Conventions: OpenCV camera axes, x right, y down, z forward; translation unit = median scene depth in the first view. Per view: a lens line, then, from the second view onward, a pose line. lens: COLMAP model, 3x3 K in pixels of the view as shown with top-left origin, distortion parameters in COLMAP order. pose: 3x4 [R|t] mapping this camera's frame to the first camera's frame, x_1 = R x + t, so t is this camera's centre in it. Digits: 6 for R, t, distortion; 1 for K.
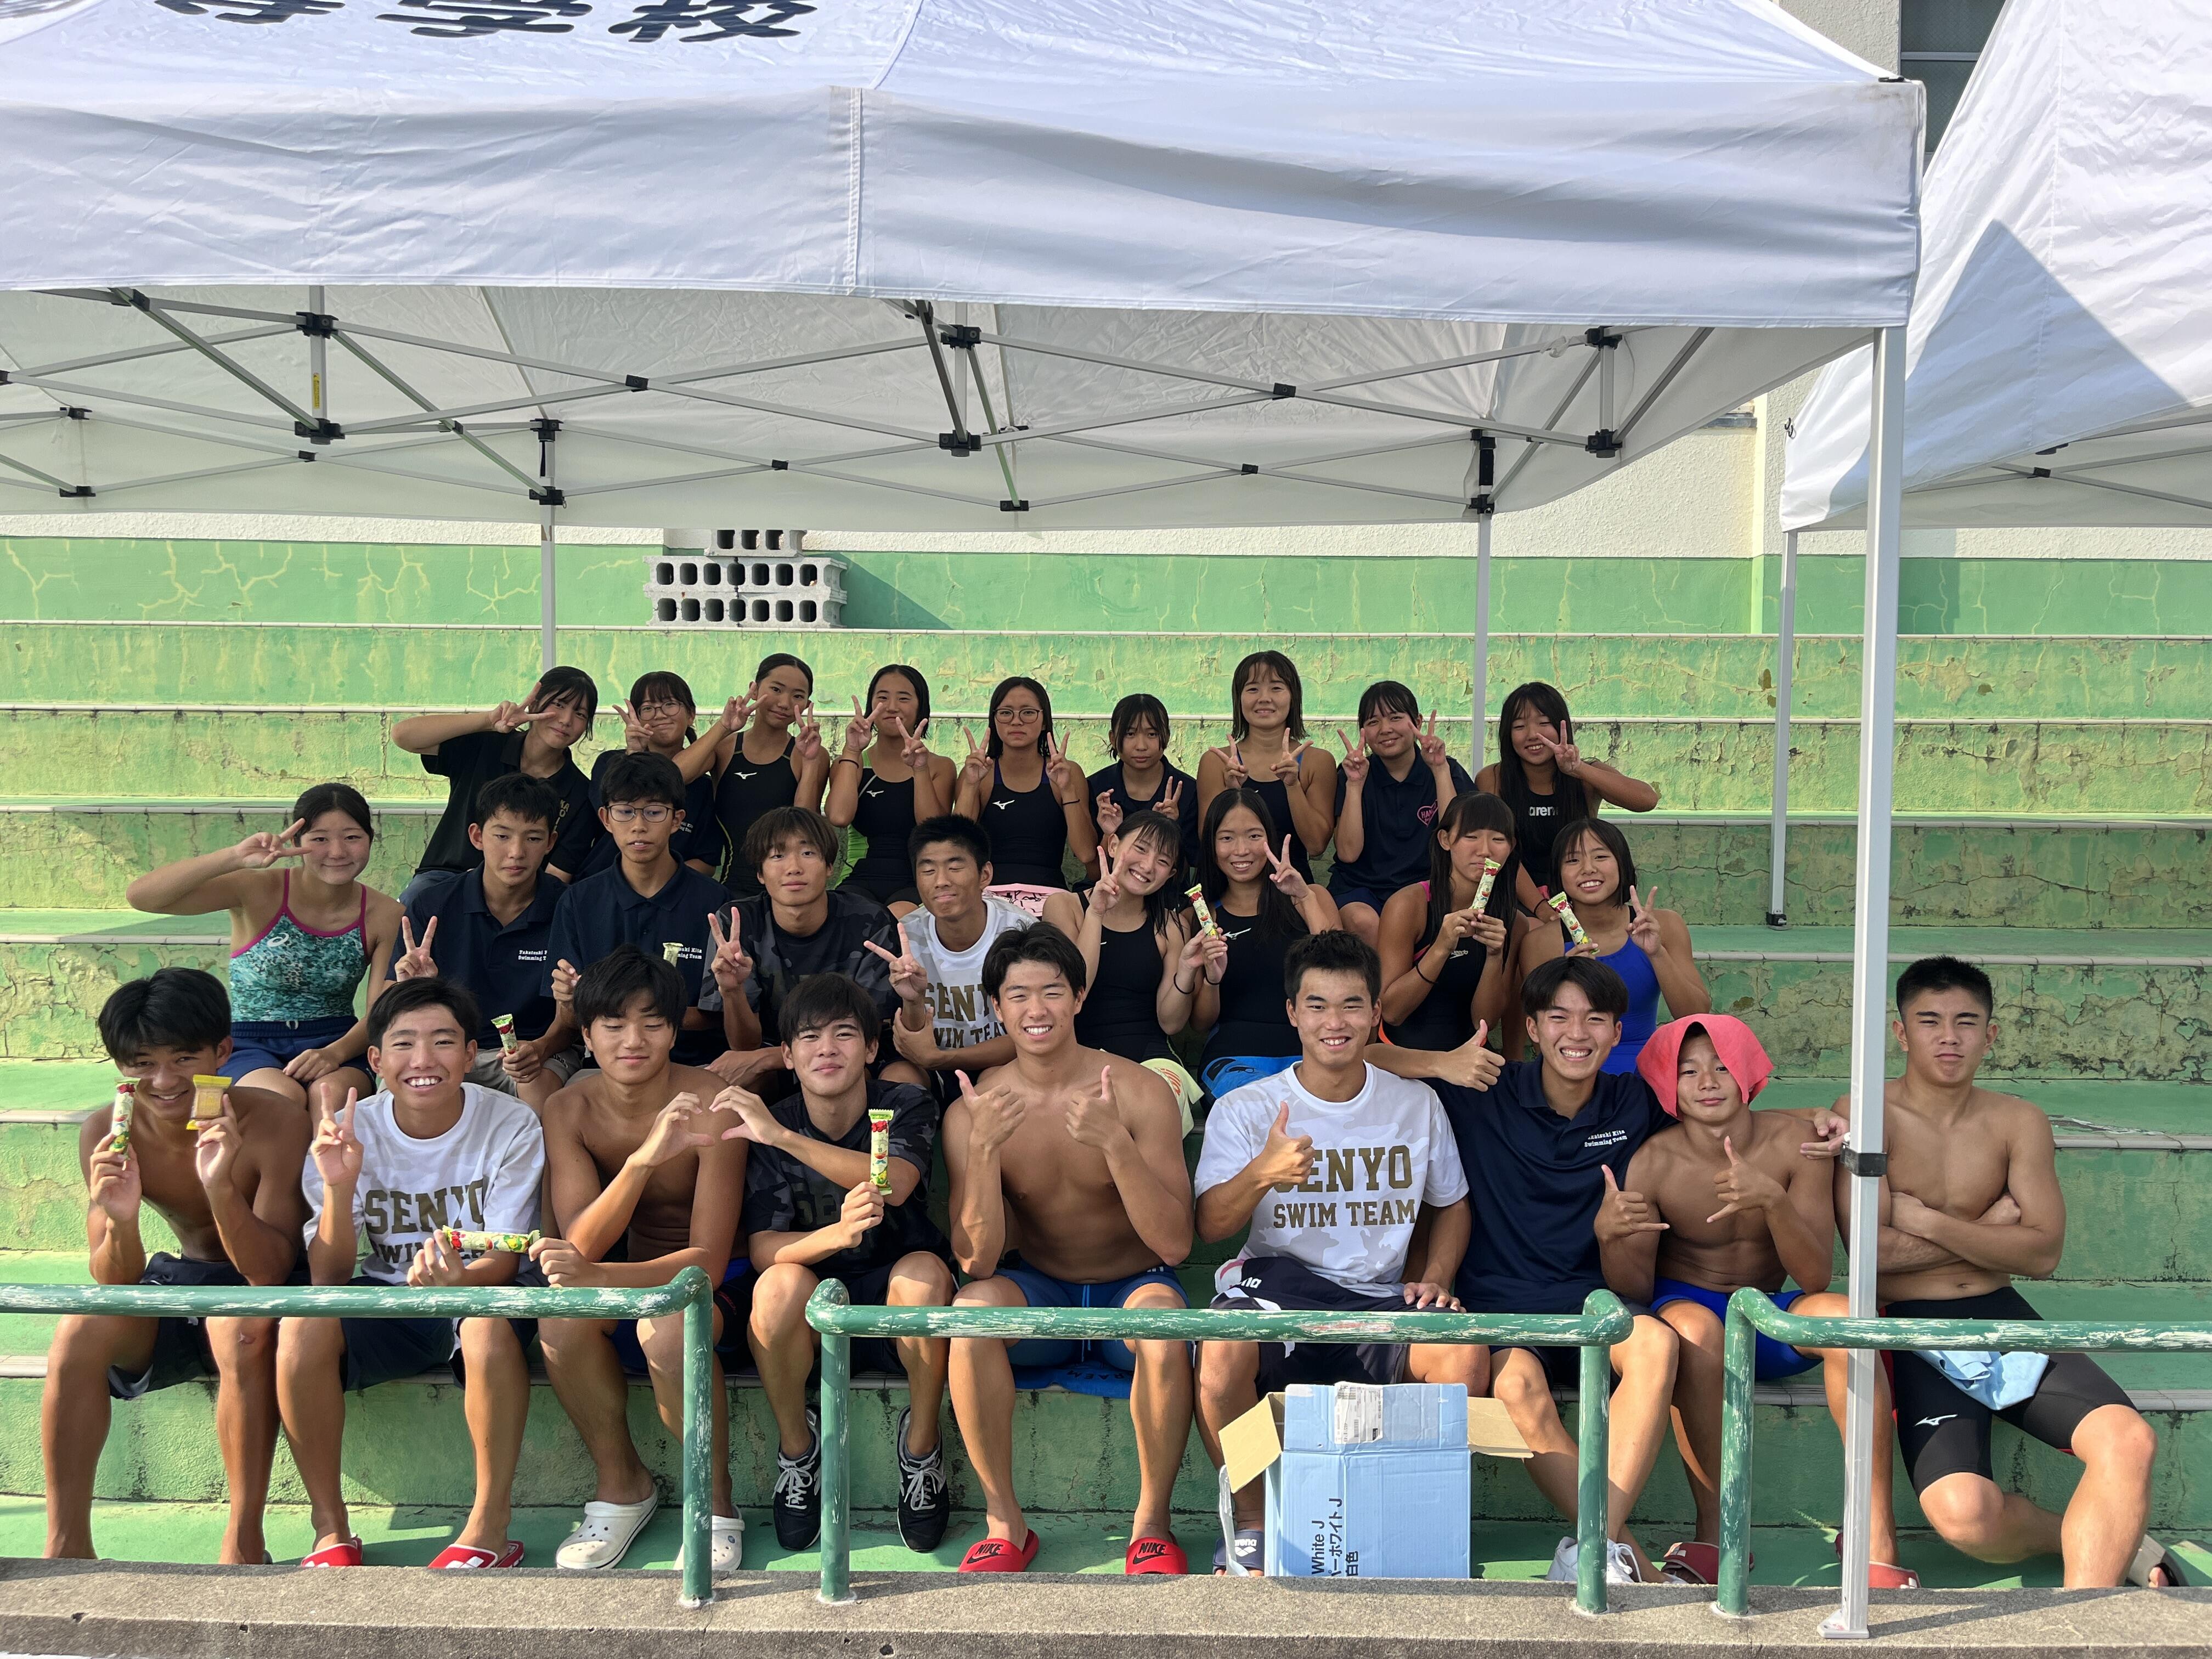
lens RADIAL K [[1717.6, 0, 1106.0], [0, 1717.6, 829.5], [0, 0, 1]] dist [0.064582, -0.090524]
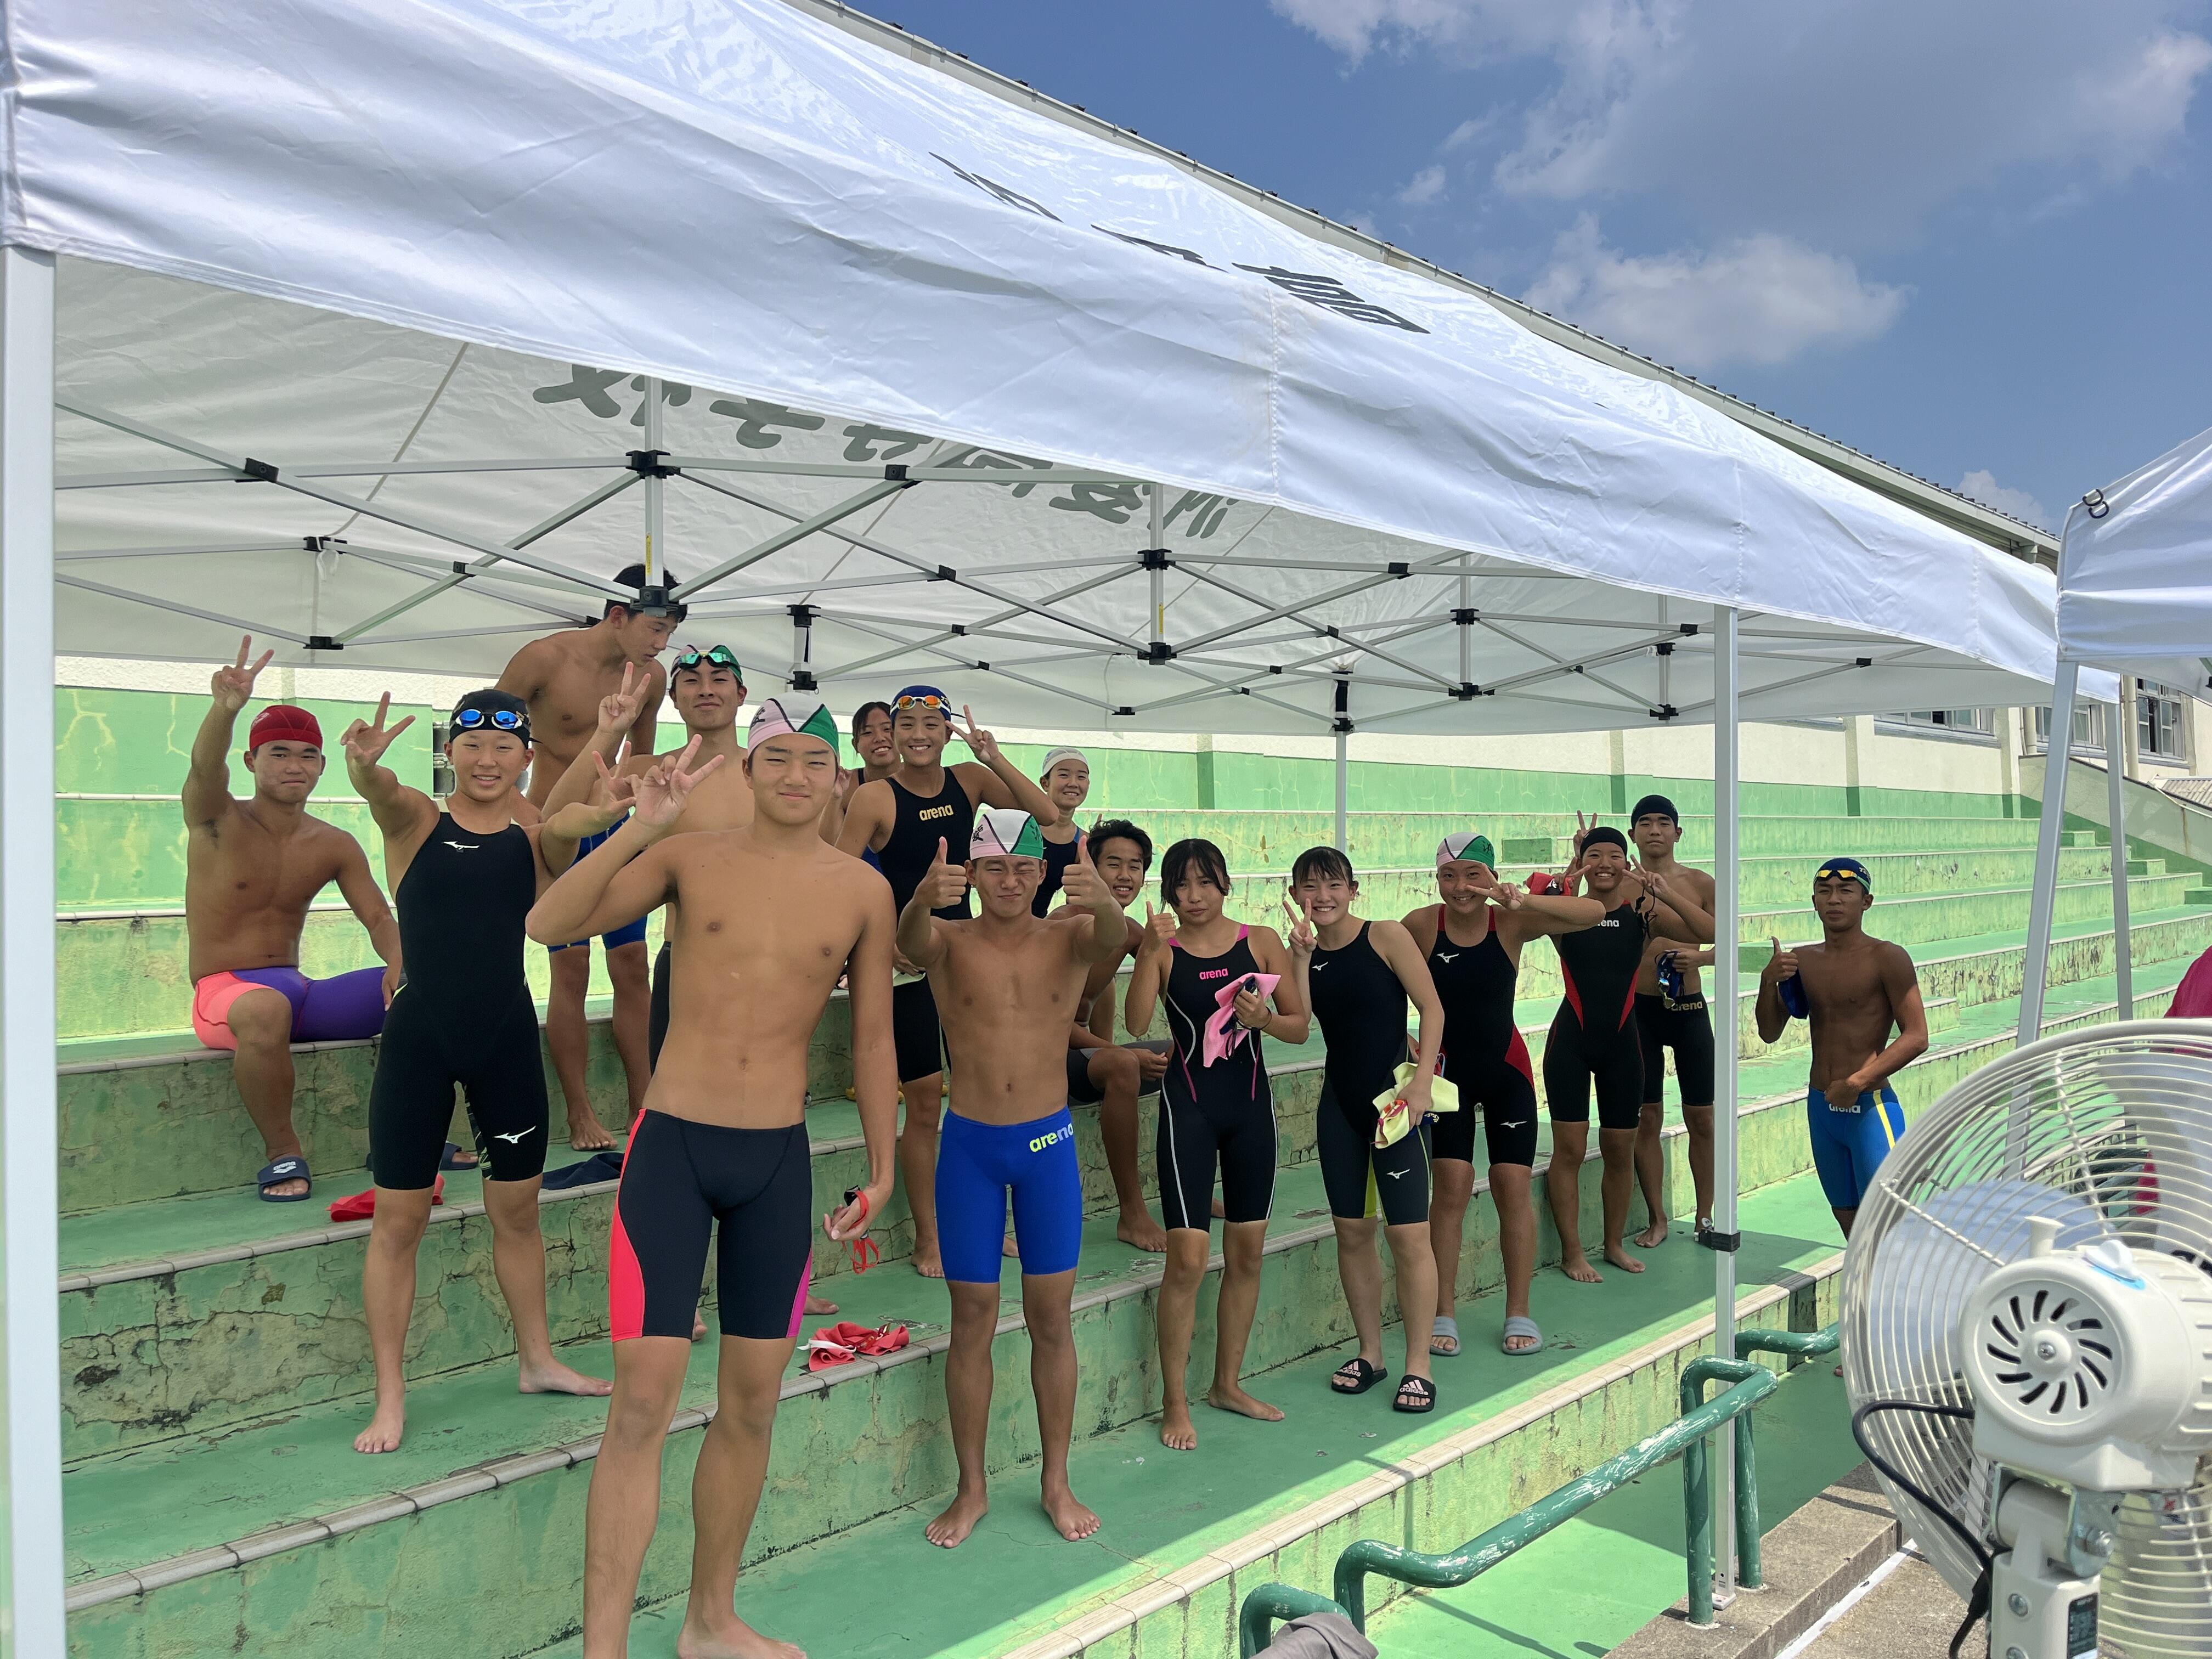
lens RADIAL K [[1735.7, 0, 1106.0], [0, 1735.7, 829.5], [0, 0, 1]] dist [0.045684, 0.000161]
pose [[0.659677, -0.008170, 0.751505, -1.271432], [0.068451, 0.996438, -0.049255, -0.061873], [-0.748425, 0.083933, 0.657886, 0.292112]]
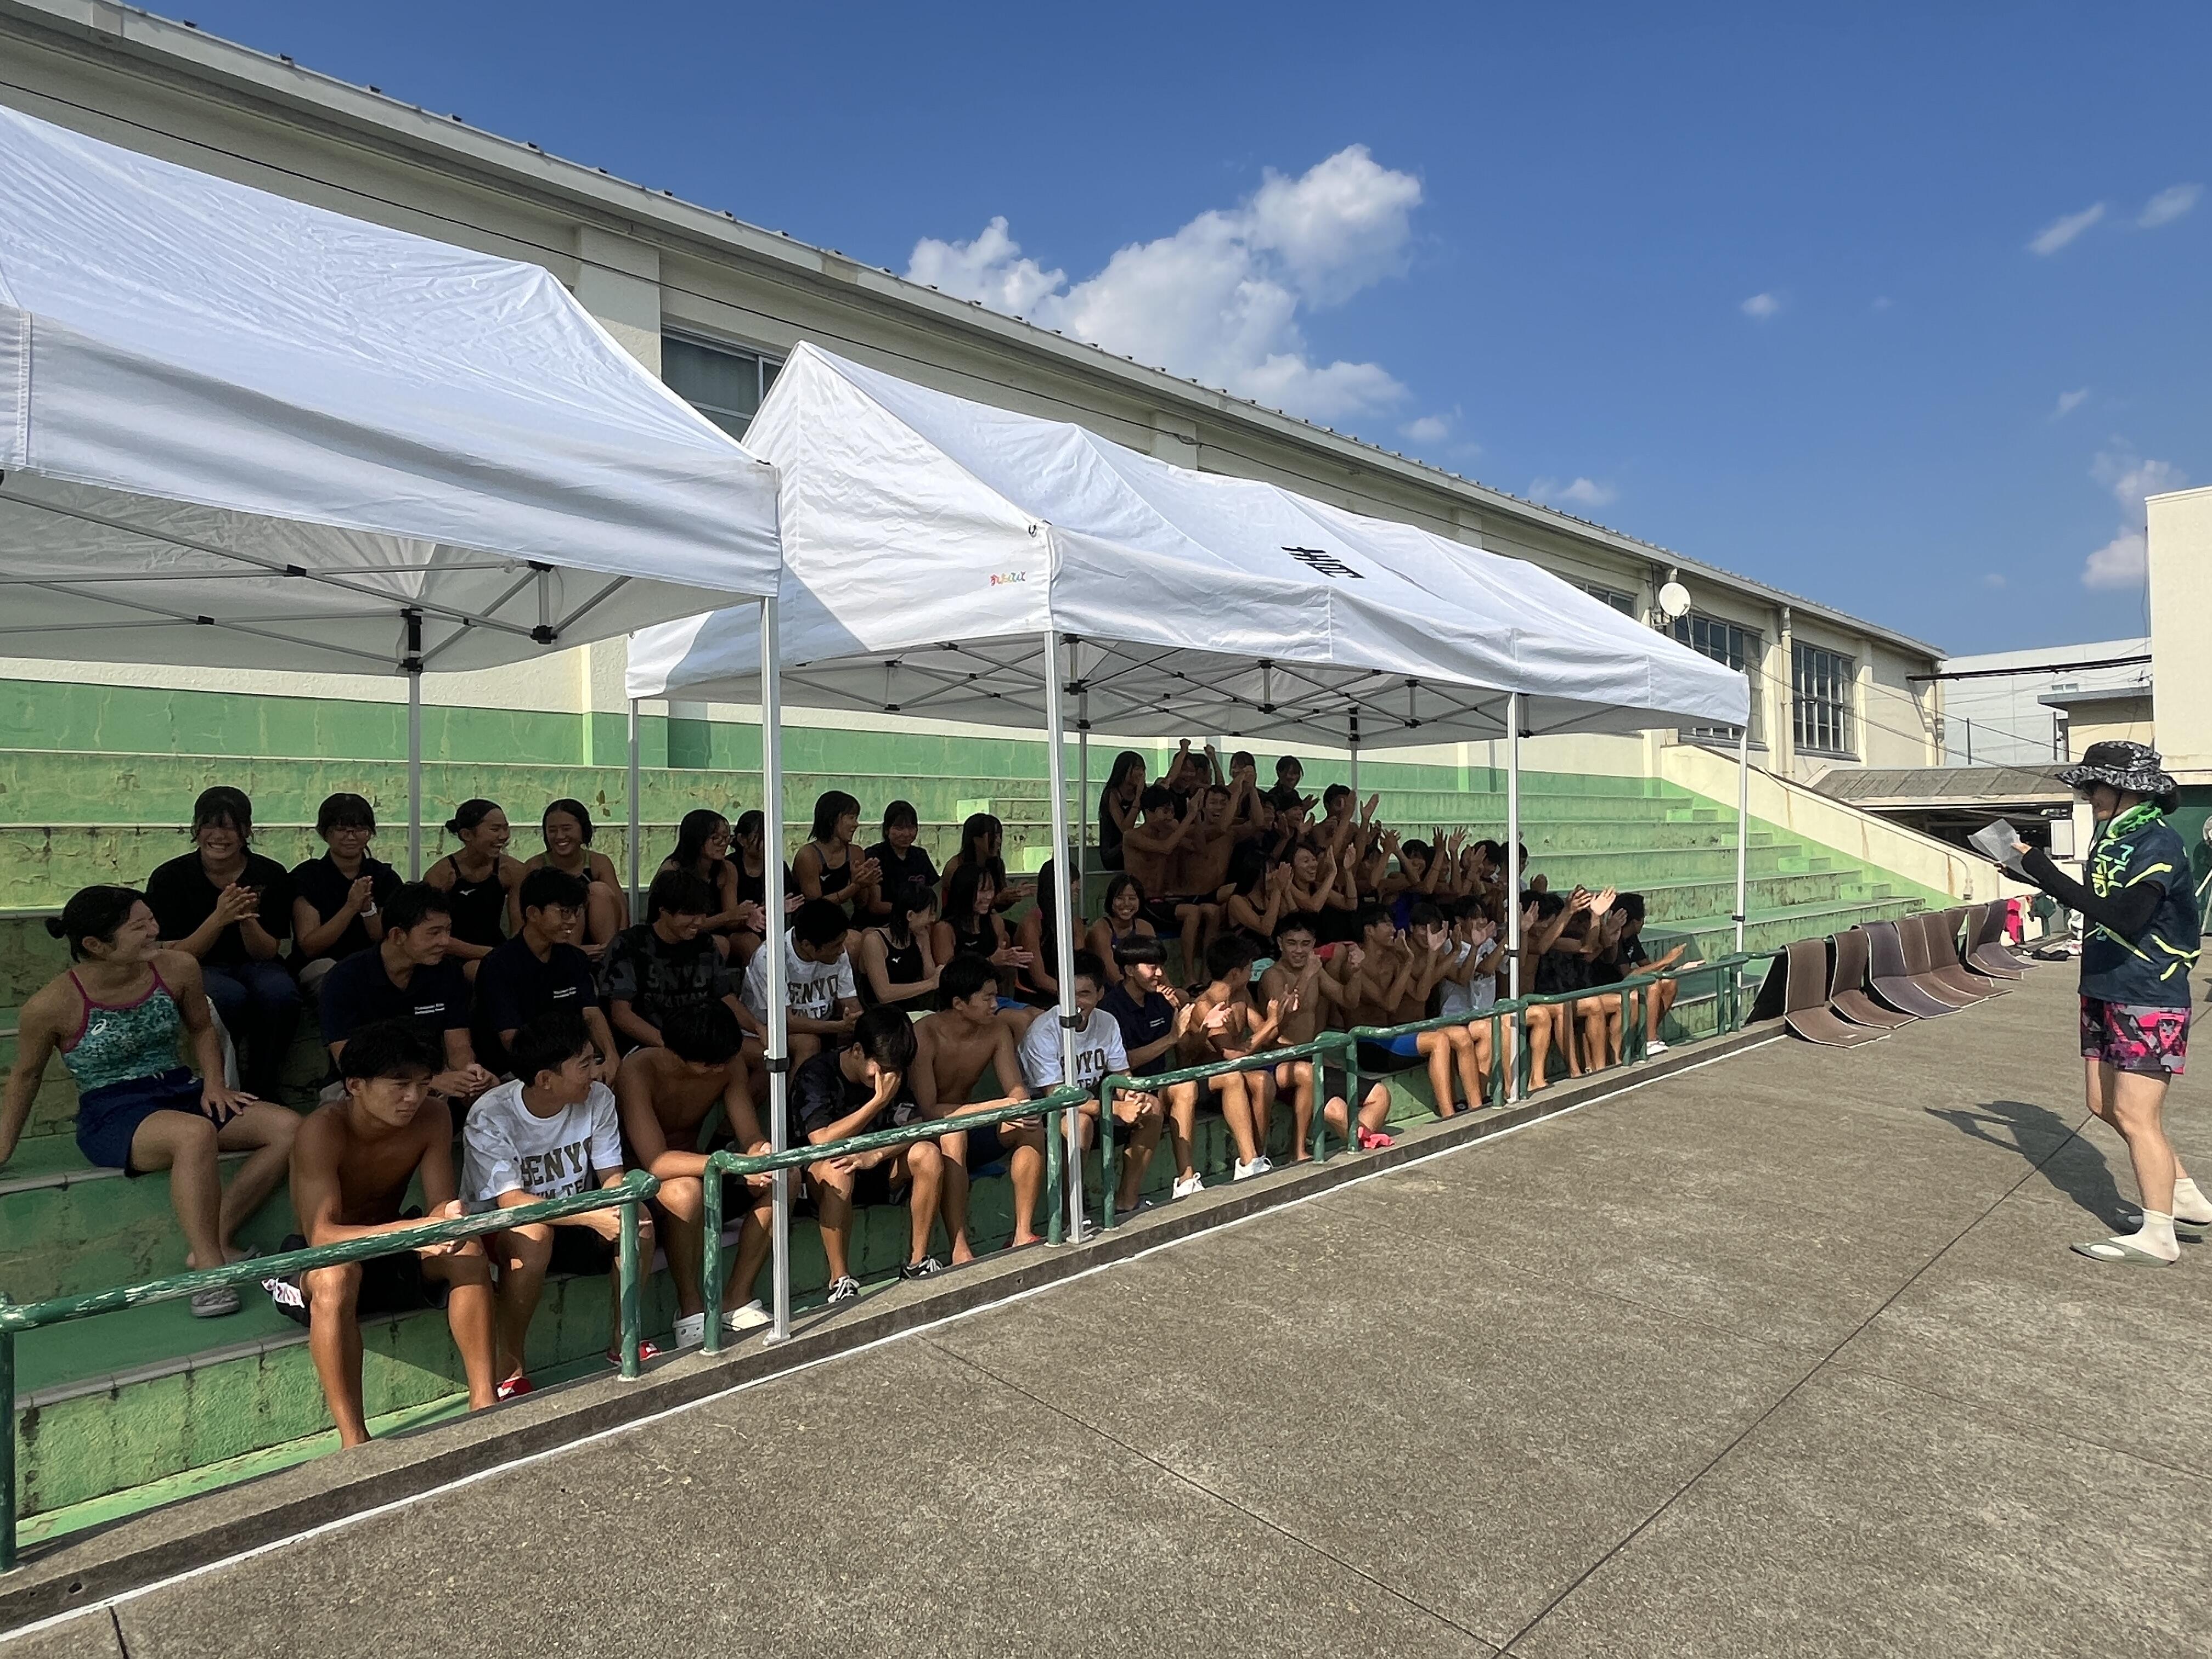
lens RADIAL K [[1273.9, 0, 1106.0], [0, 1273.9, 829.5], [0, 0, 1]] dist [0.000863, 0.000026]
pose [[0.704911, -0.012410, 0.709188, -0.139994], [0.058274, 0.997480, -0.040468, 0.015074], [-0.706898, 0.069853, 0.703858, -0.093842]]
